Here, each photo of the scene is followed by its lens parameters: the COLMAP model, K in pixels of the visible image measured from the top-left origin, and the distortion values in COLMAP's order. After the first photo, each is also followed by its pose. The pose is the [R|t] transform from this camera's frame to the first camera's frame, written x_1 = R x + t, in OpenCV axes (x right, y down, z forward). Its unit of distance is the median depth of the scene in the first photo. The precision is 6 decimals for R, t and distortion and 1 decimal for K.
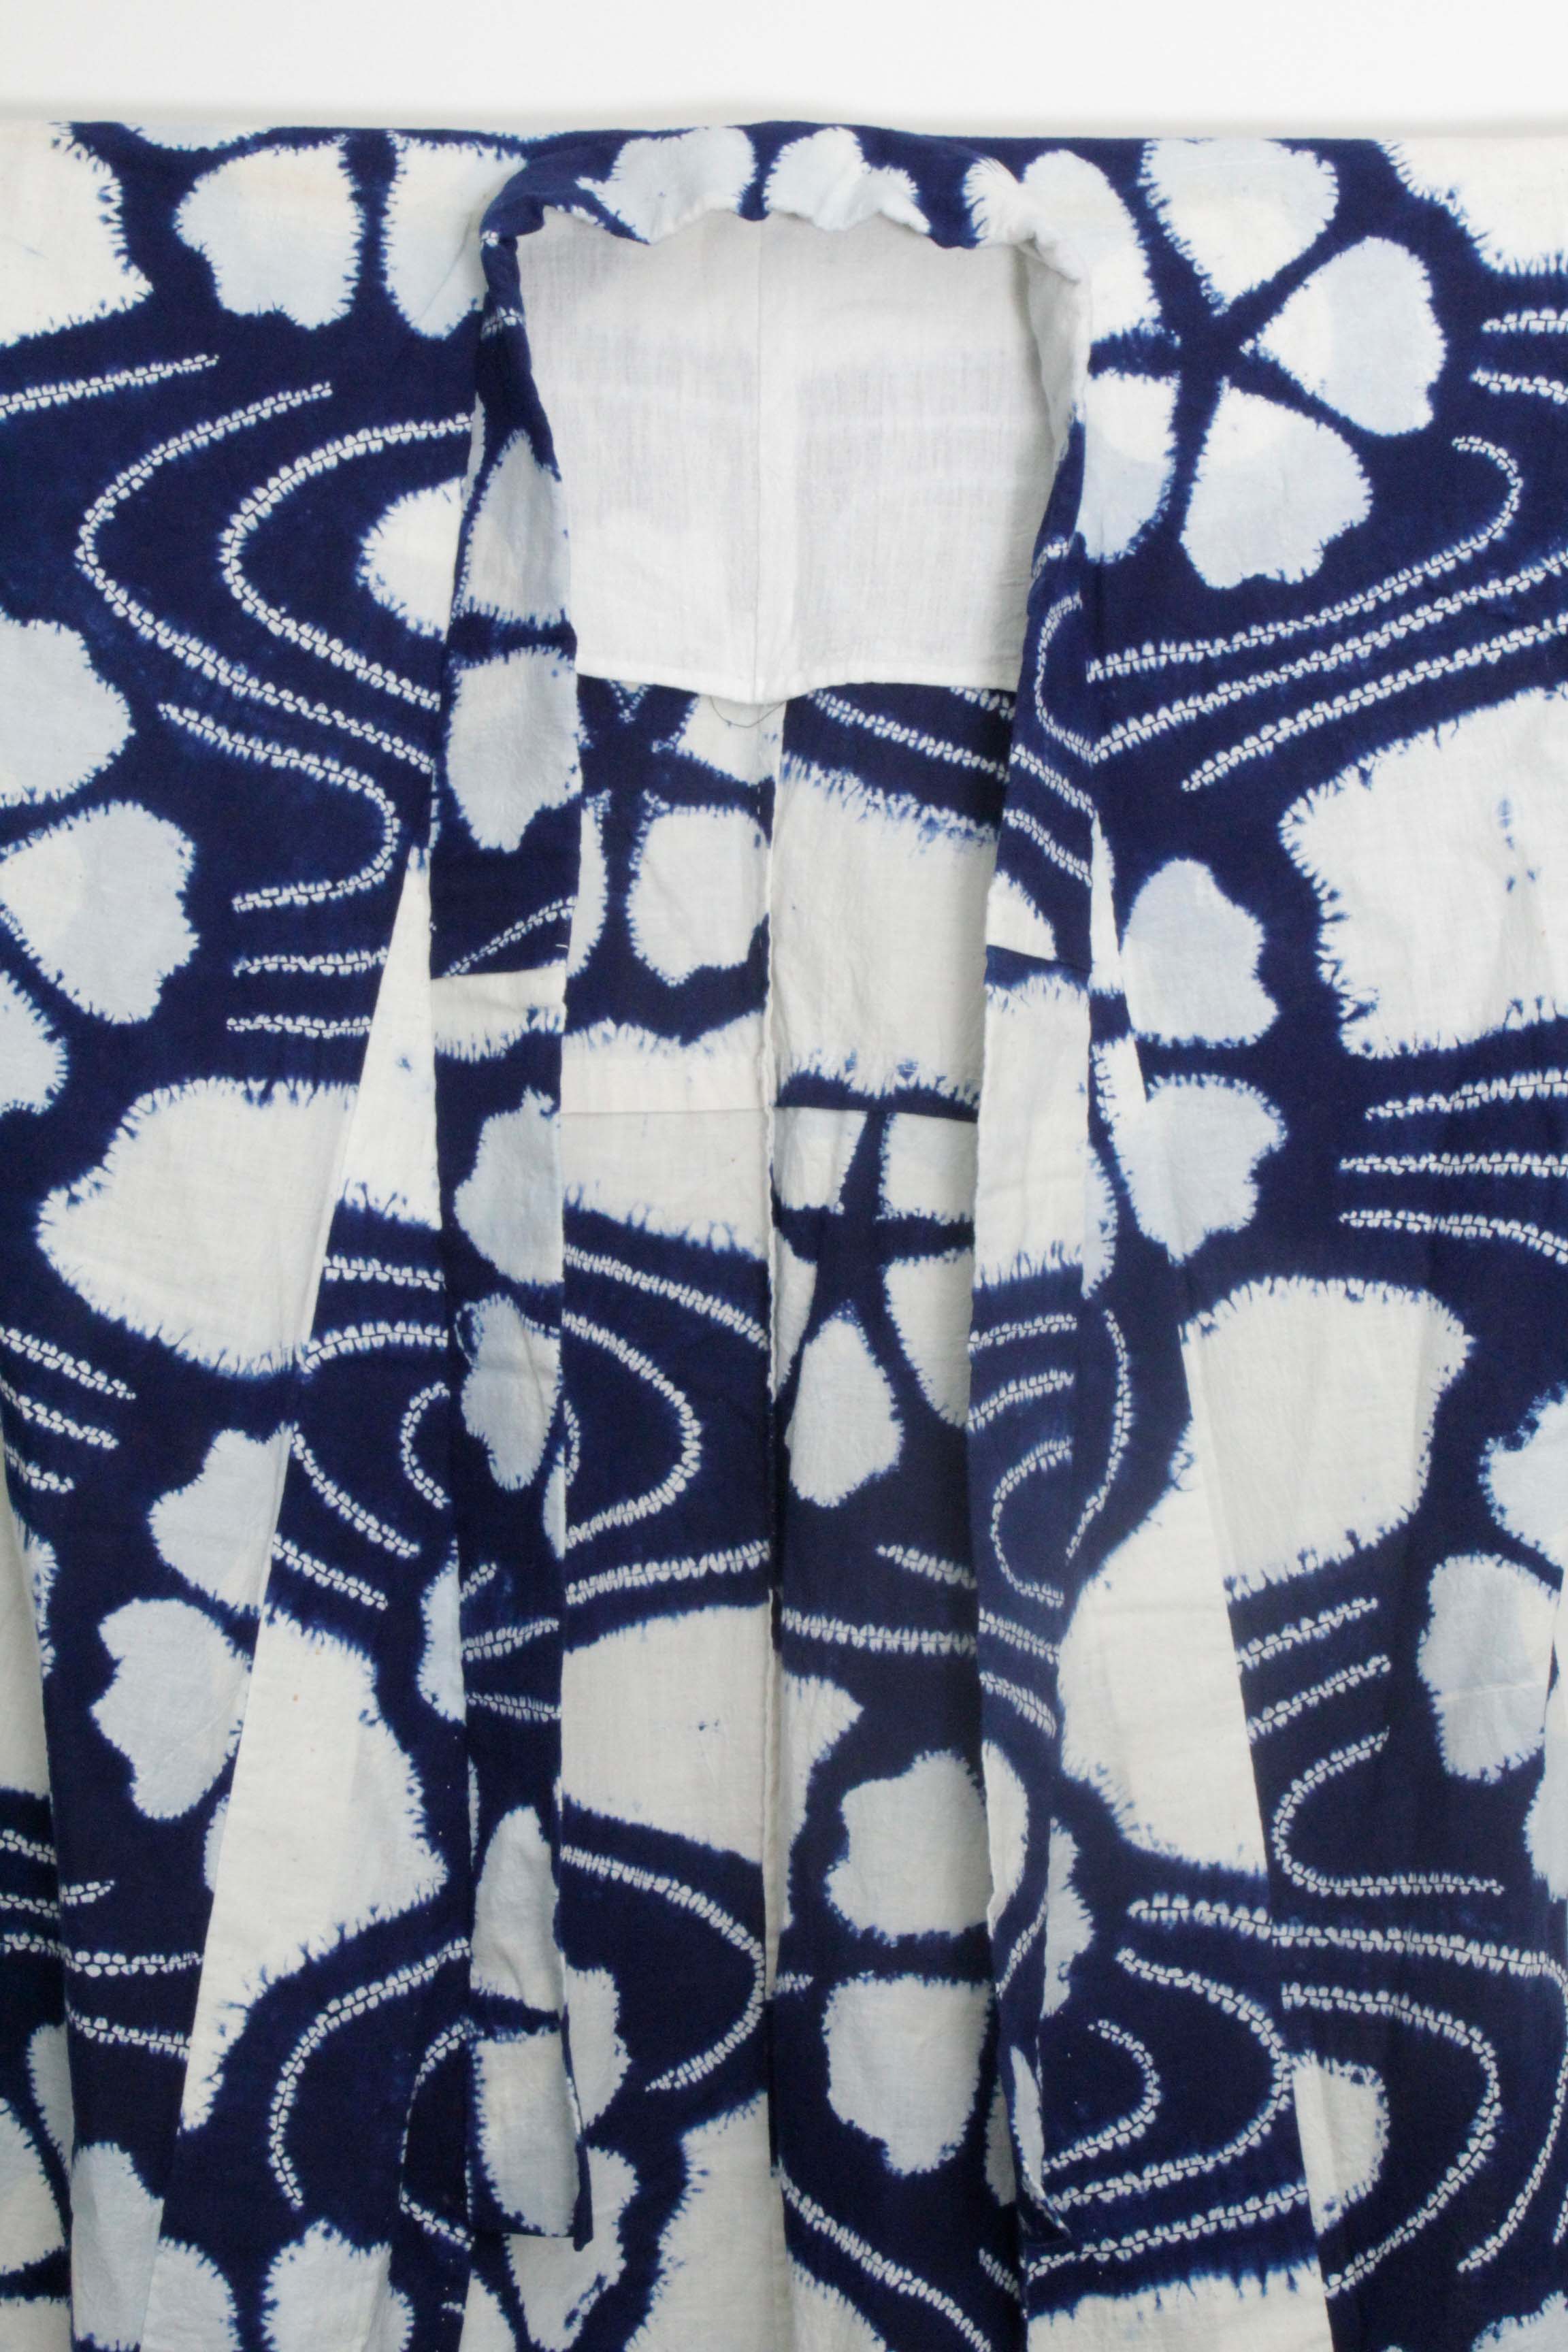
lens RADIAL K [[4695.2, 0, 784.0], [0, 4695.2, 1176.0], [0, 0, 1]] dist [0.067779, 0.301207]
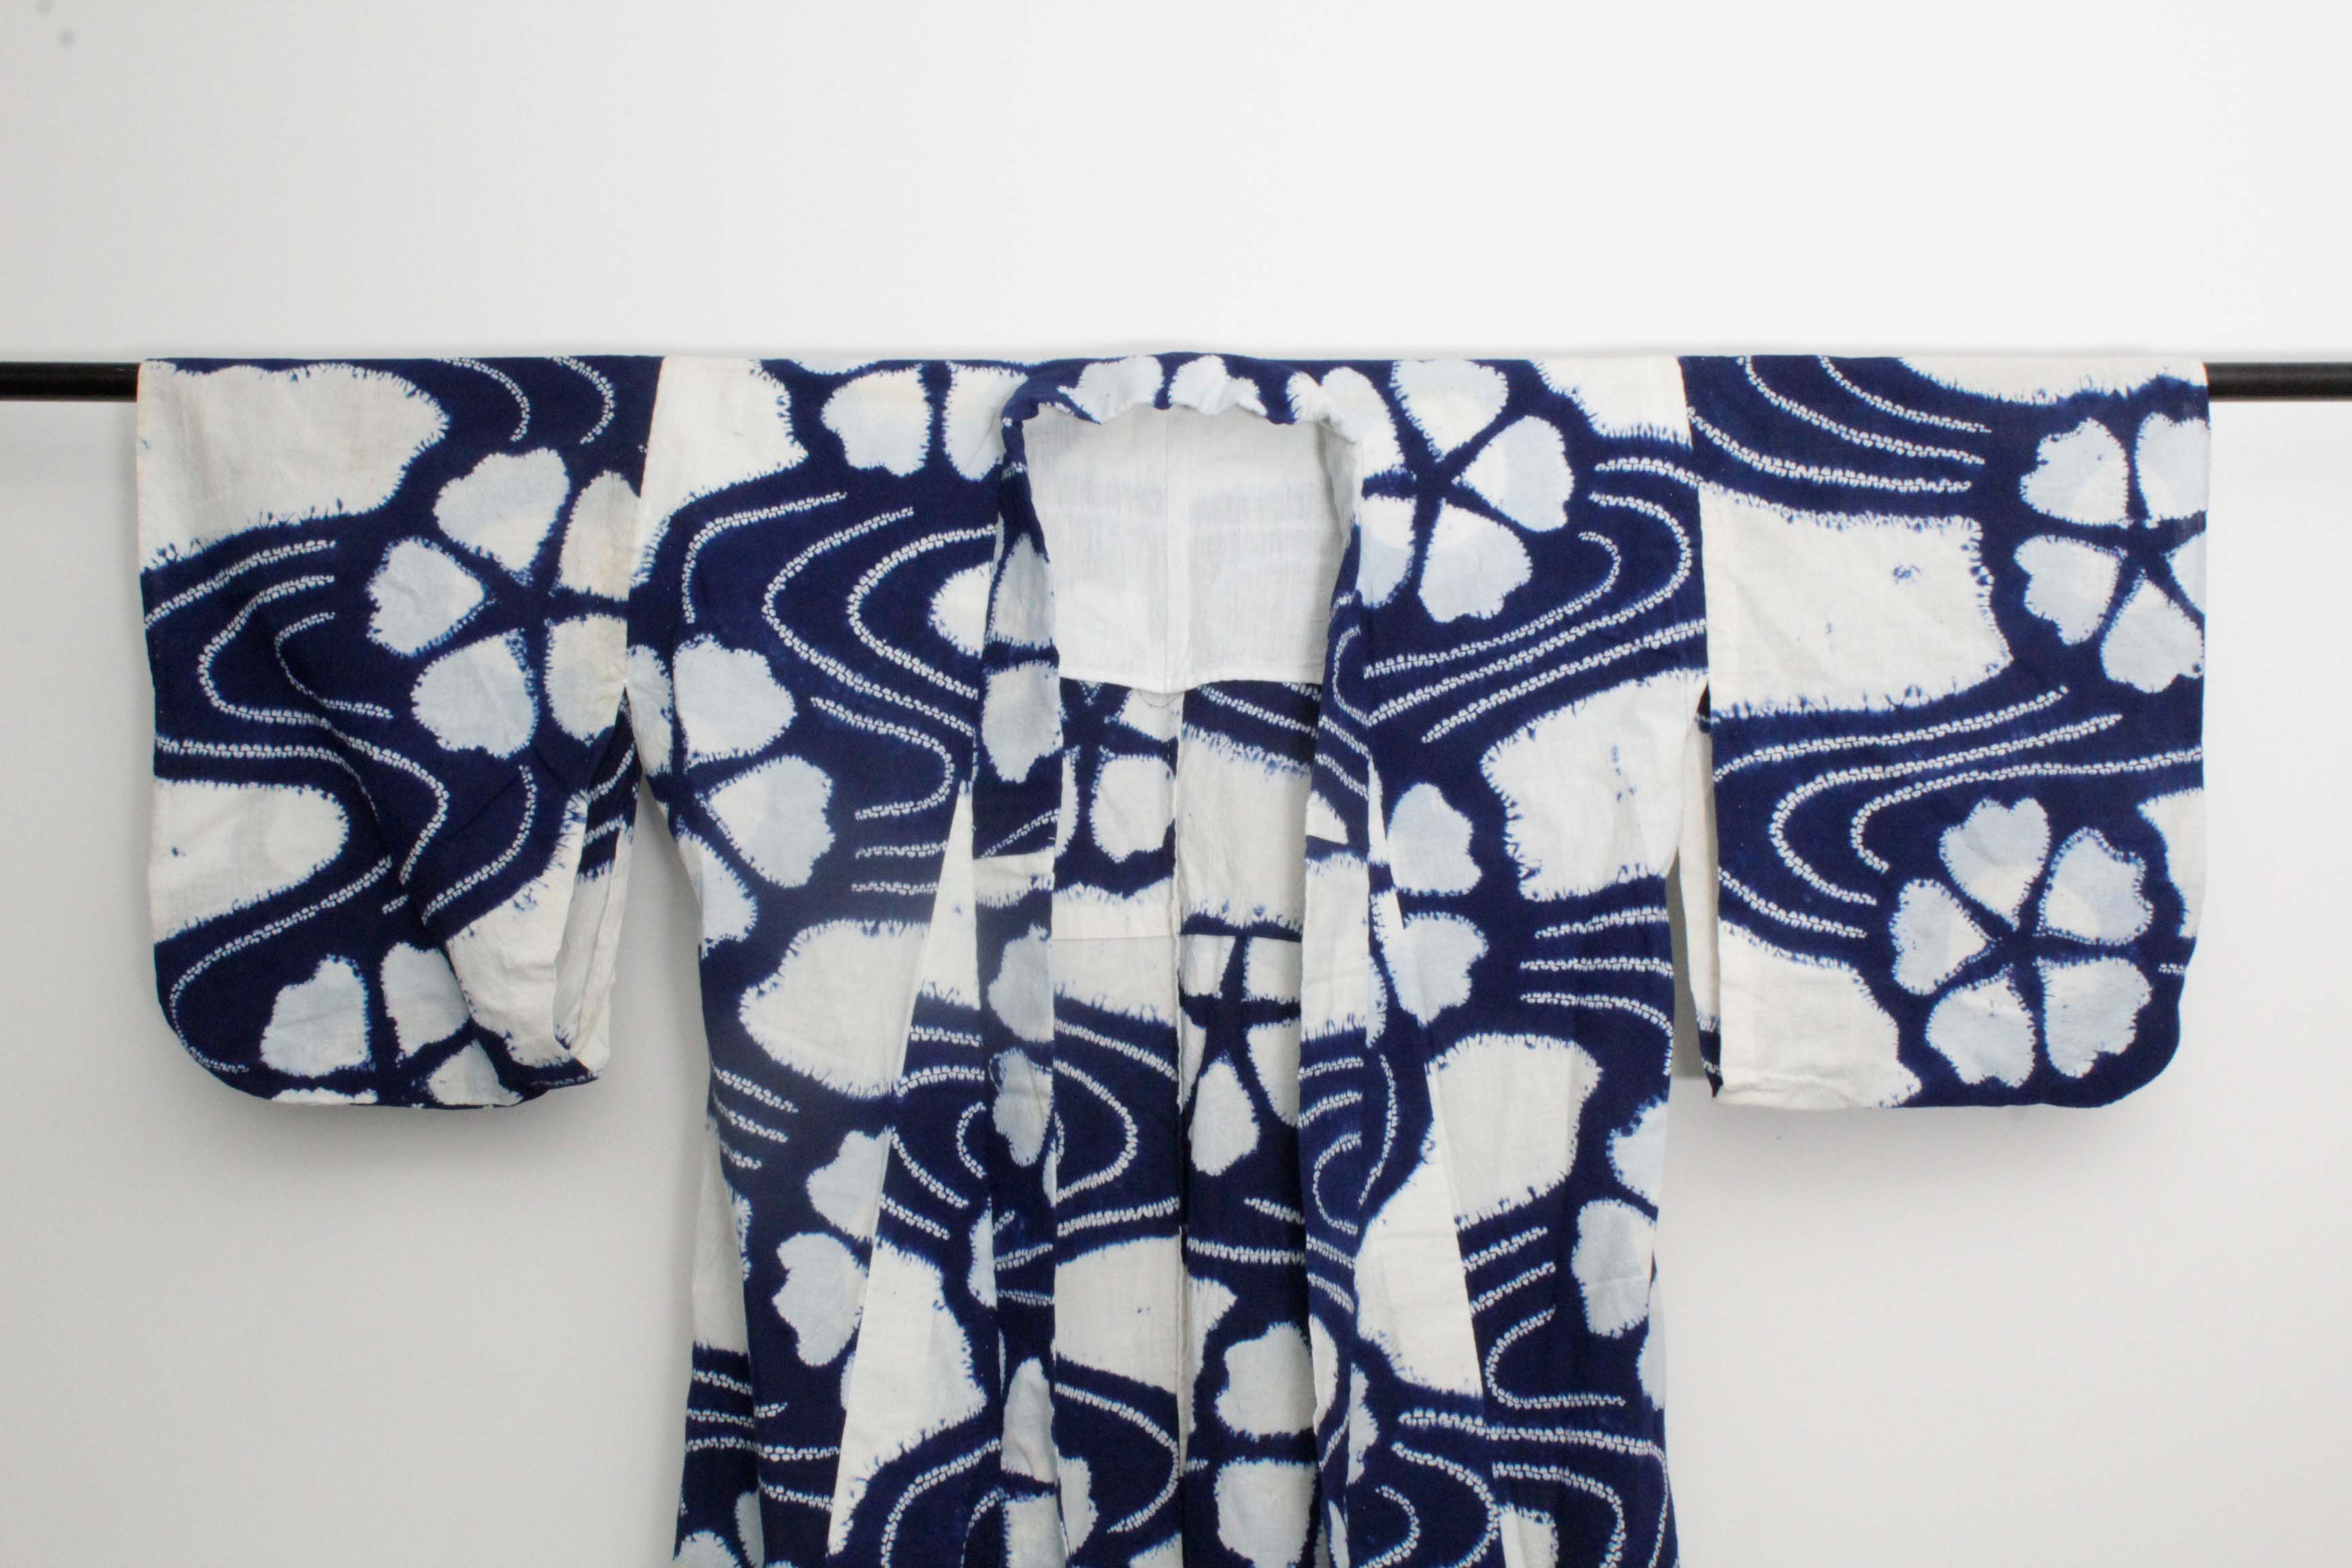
lens RADIAL K [[2928.7, 0, 1135.1], [0, 2928.7, 803.7], [0, 0, 1]] dist [-0.049214, 0.144375]
pose [[0.999817, -0.009942, -0.016343, -0.000460], [0.008826, 0.997715, -0.066982, 0.008543], [0.016972, 0.066825, 0.997620, -0.038466]]
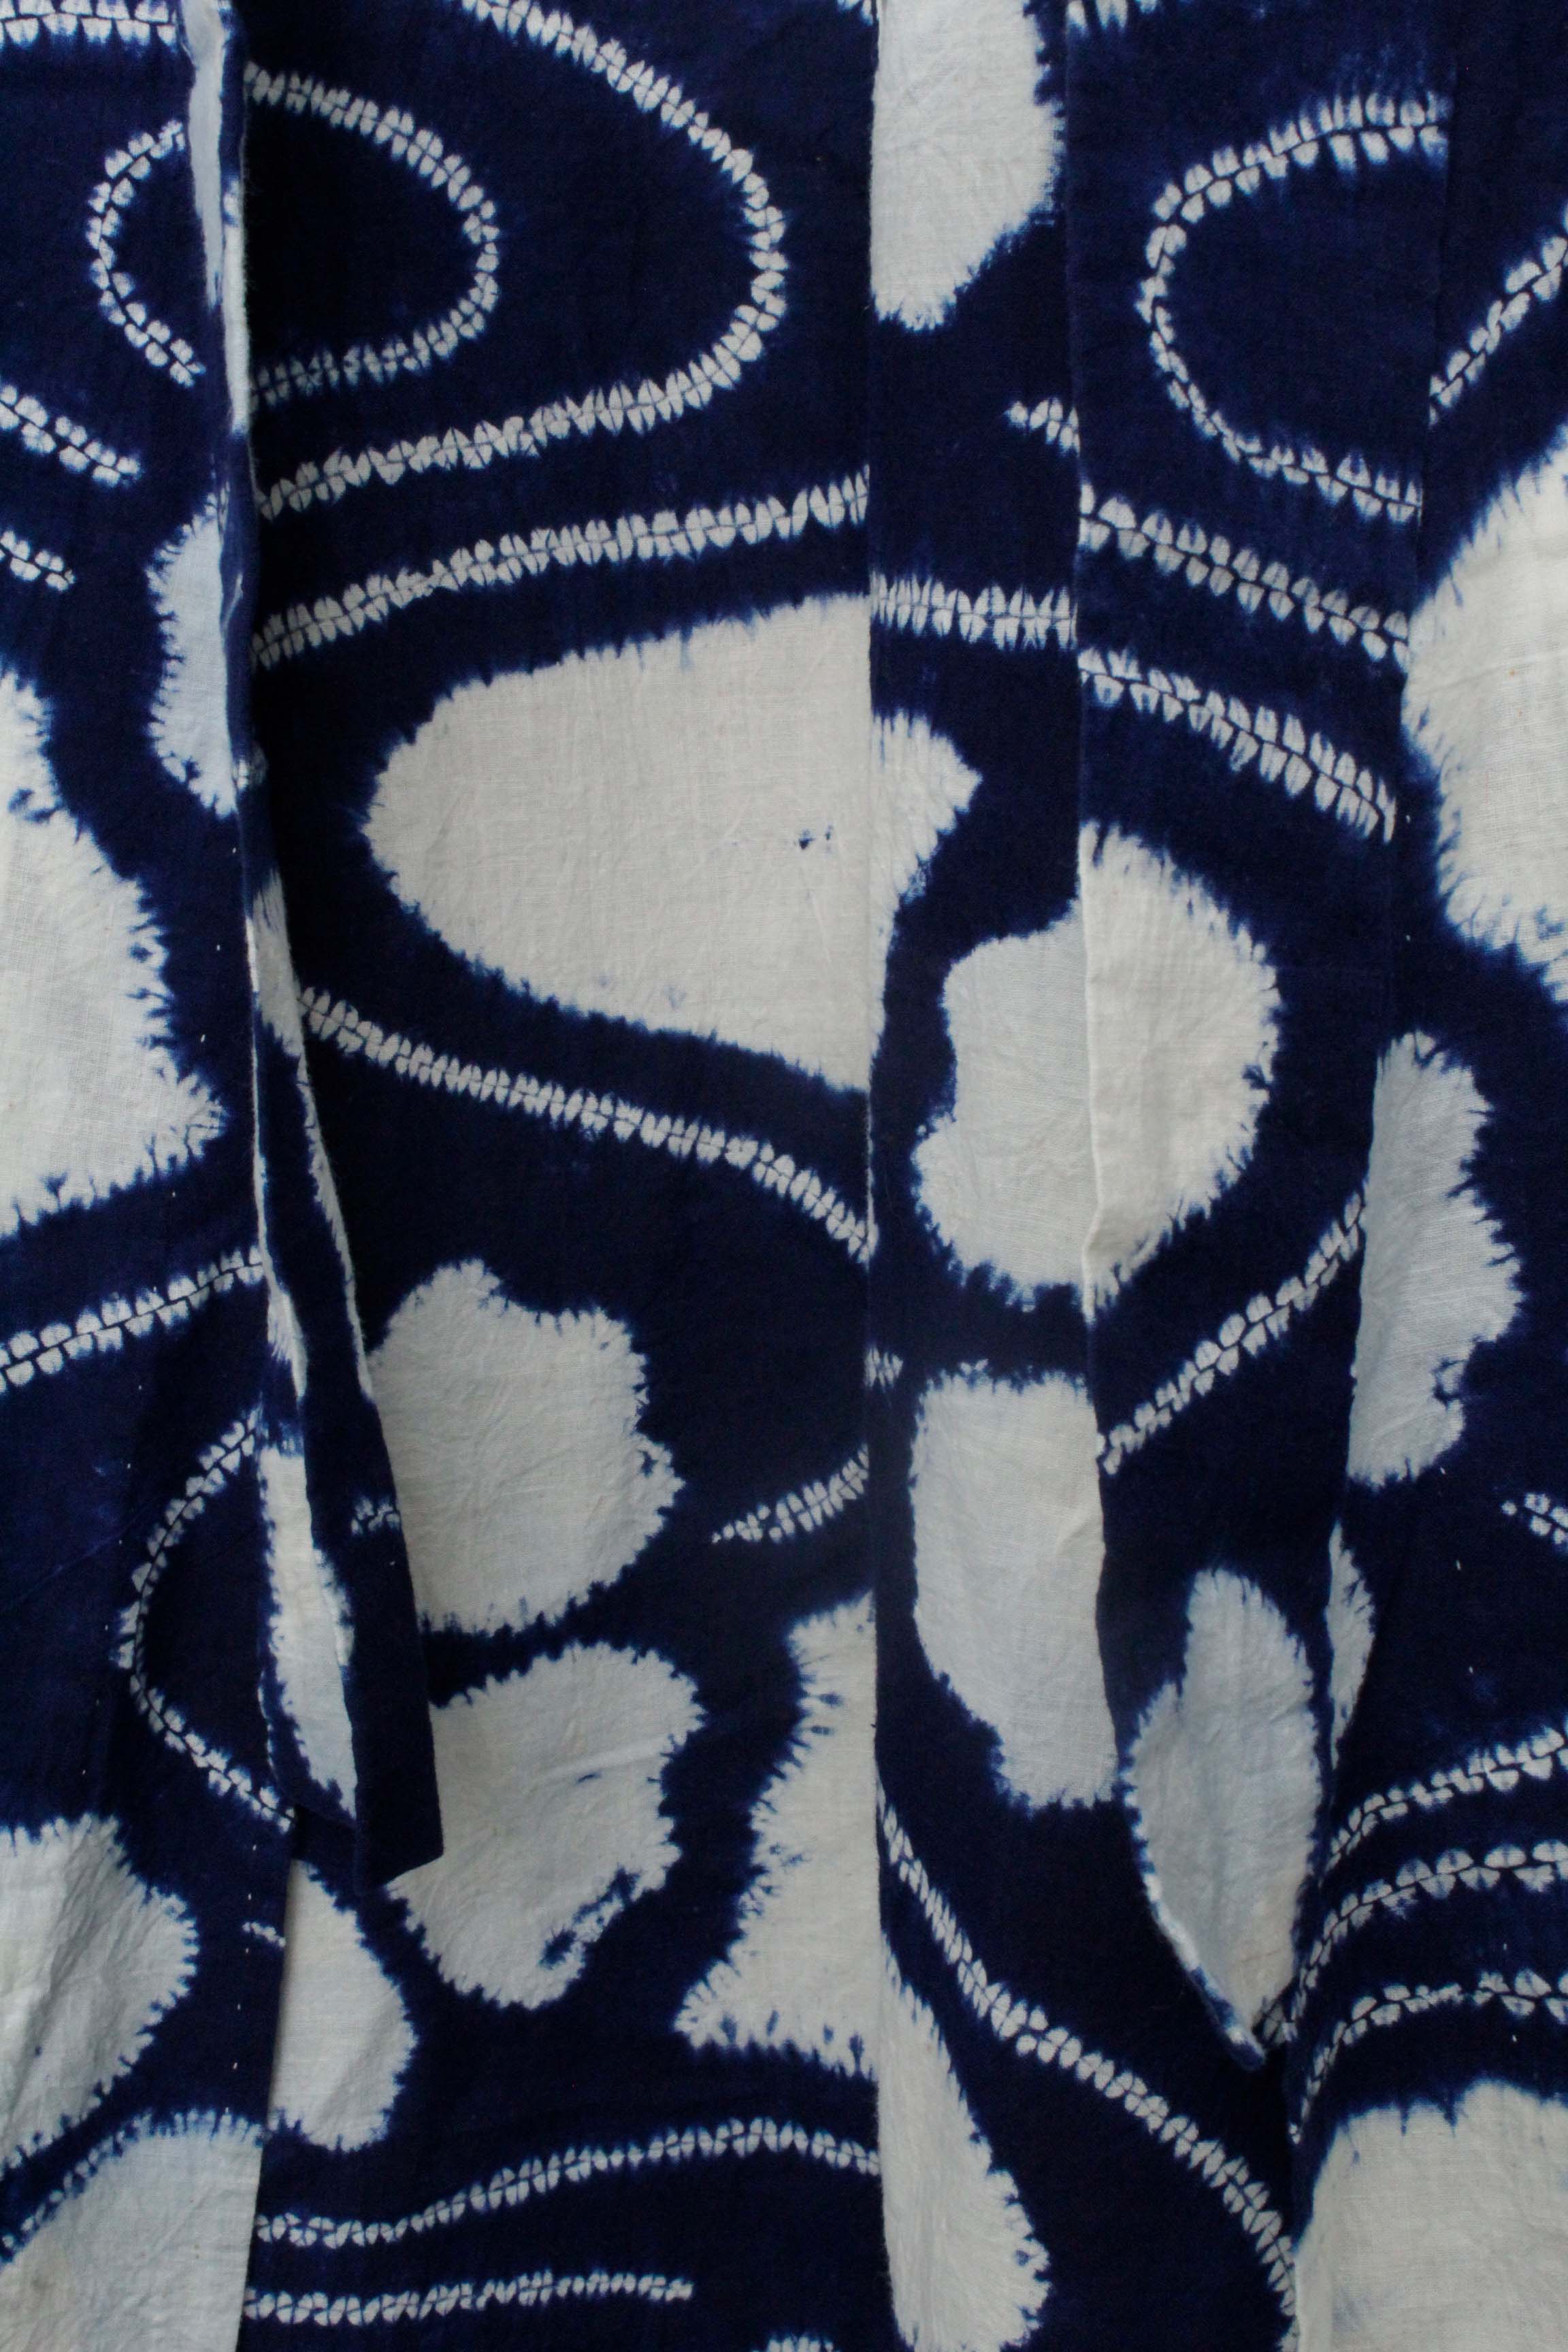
lens RADIAL K [[3242.1, 0, 784.0], [0, 3242.1, 1176.0], [0, 0, 1]] dist [-0.047931, 0.028598]
pose [[0.917472, 0.037186, -0.396058, 0.121917], [0.030431, 0.986143, 0.163084, 0.099809], [0.396634, -0.161677, 0.903627, 0.710393]]
